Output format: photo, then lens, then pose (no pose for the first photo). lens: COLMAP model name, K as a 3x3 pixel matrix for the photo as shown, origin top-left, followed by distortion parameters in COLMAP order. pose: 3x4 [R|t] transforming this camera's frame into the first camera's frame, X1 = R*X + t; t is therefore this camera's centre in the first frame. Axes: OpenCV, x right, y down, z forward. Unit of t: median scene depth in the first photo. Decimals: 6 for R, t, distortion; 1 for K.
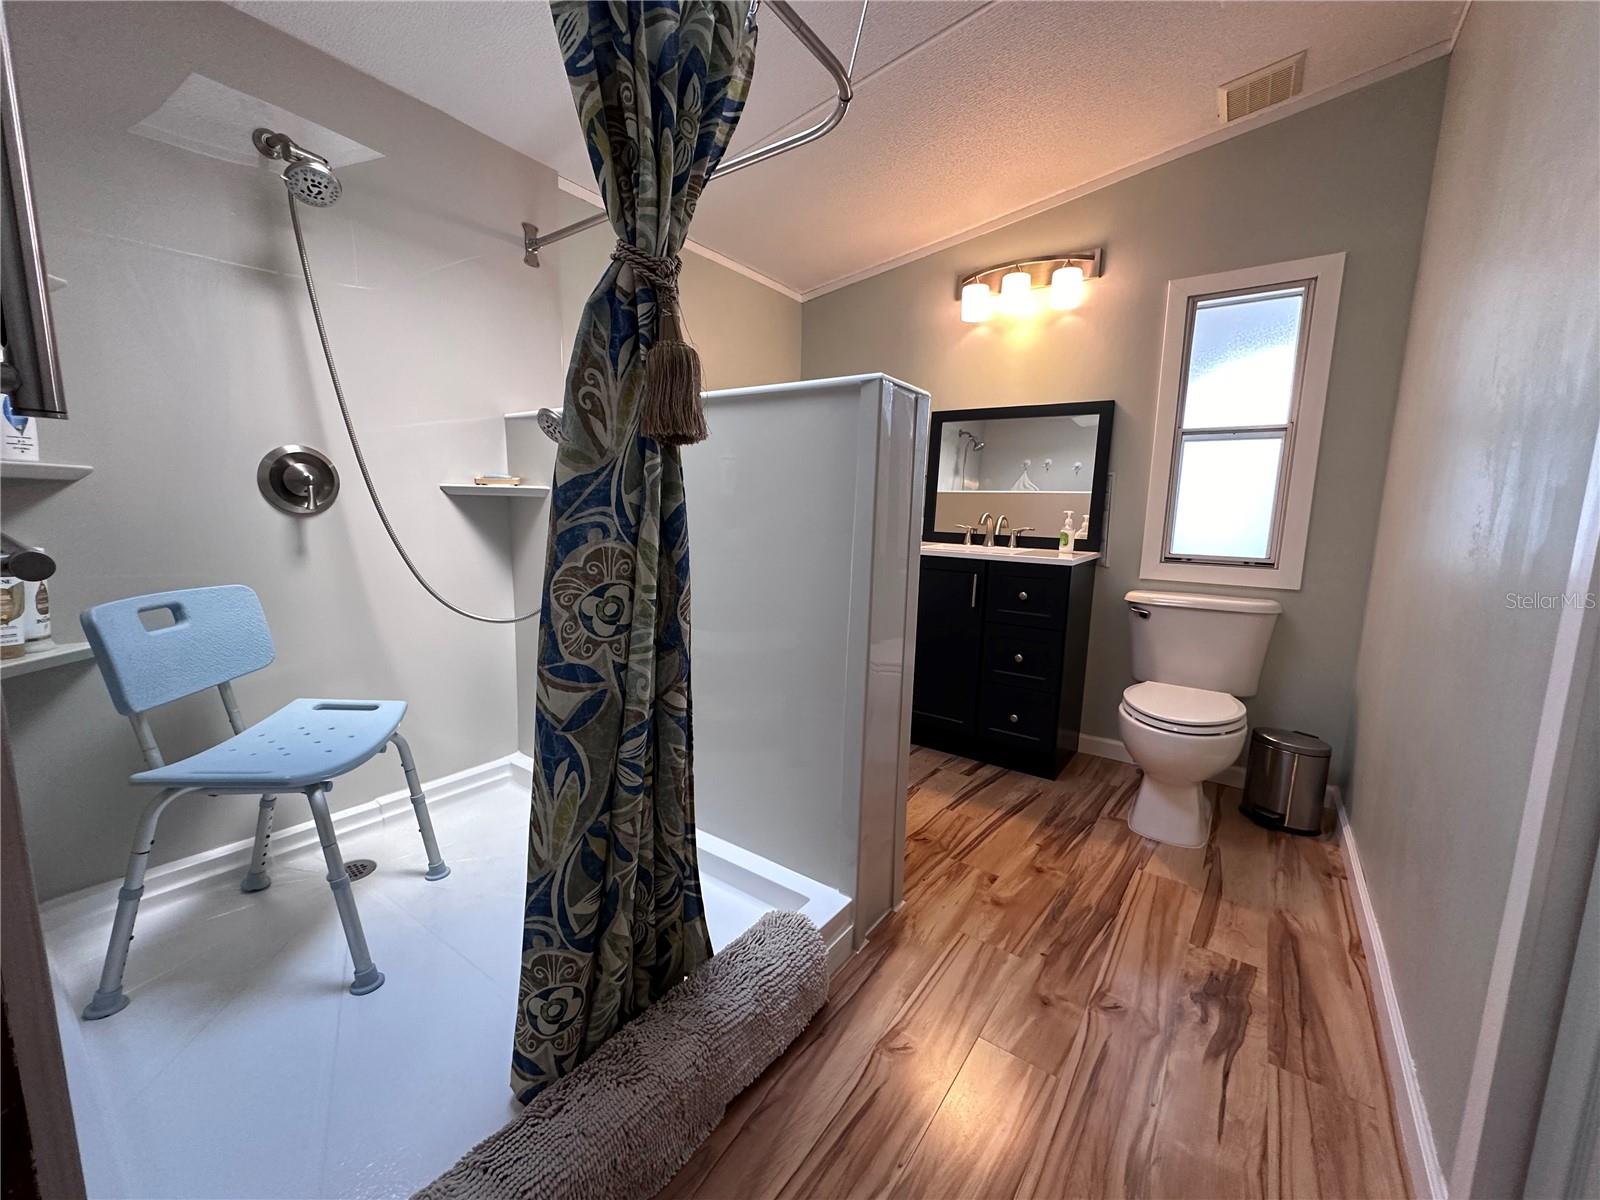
lens RADIAL K [[640.6, 0, 803.1], [0, 640.6, 604.1], [0, 0, 1]] dist [-0.002403, 0.000187]
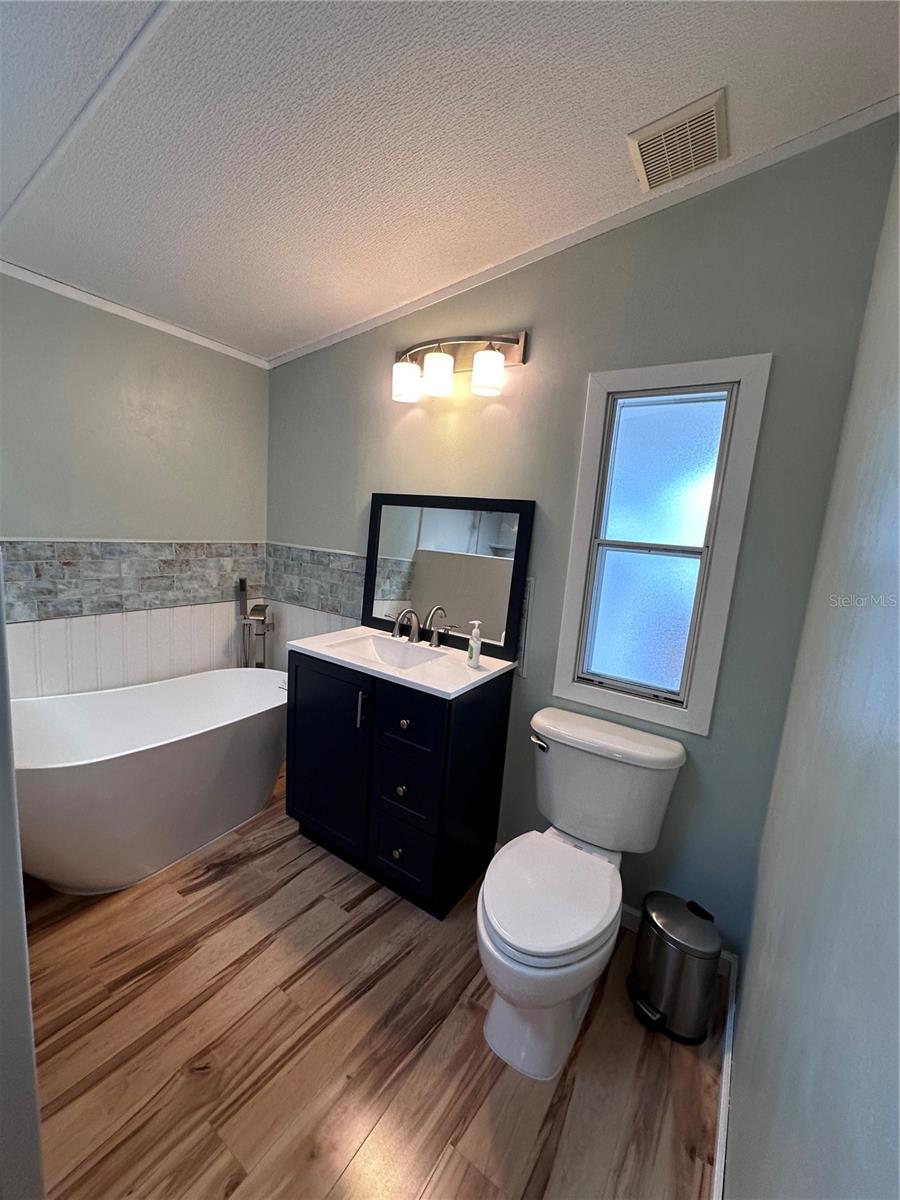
lens RADIAL K [[480.4, 0, 451.0], [0, 480.4, 602.2], [0, 0, 1]] dist [-0.002403, 0.000187]
pose [[0.997970, 0.045113, 0.044944, 0.352269], [-0.045698, 0.998882, 0.012084, -0.180436], [-0.044349, -0.014114, 0.998916, 0.326608]]
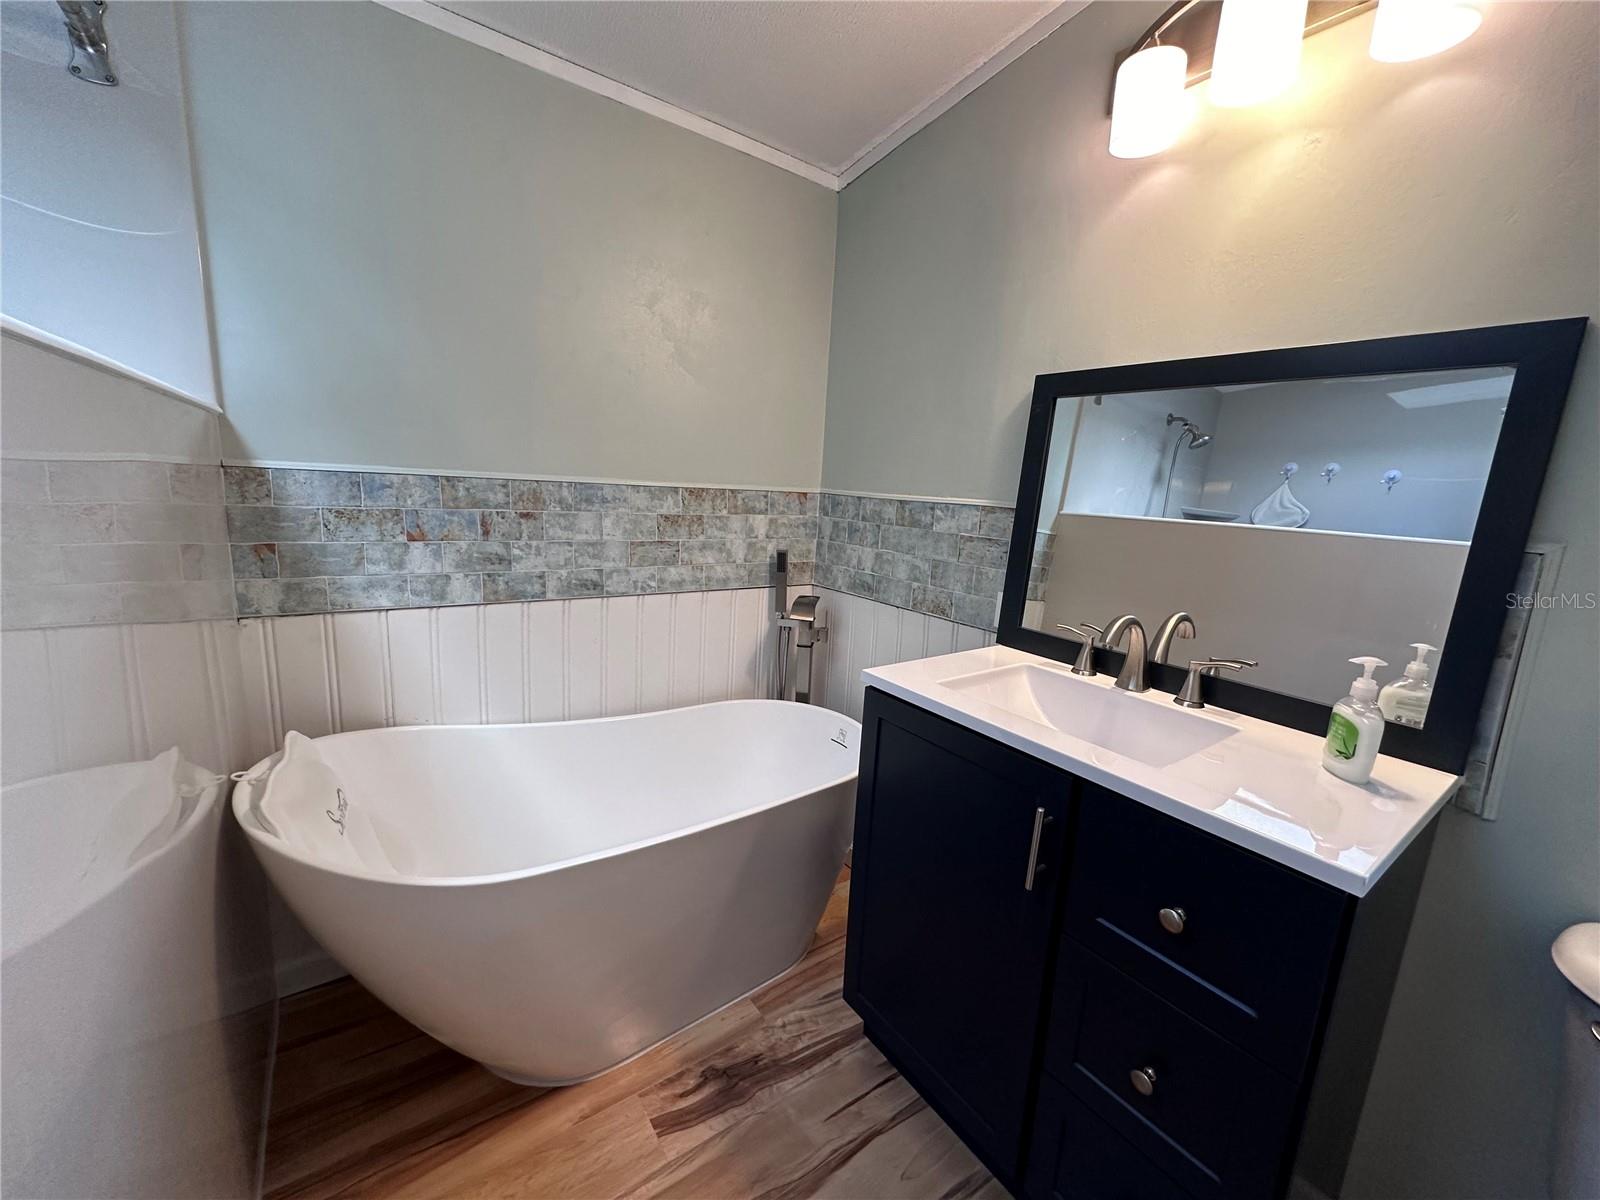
lens RADIAL K [[640.6, 0, 799.7], [0, 640.6, 604.2], [0, 0, 1]] dist [-0.002403, 0.000187]
pose [[0.945299, 0.089745, -0.313618, 0.239059], [-0.082217, 0.995921, 0.037176, -0.162948], [0.315675, -0.009357, 0.948821, 0.595576]]
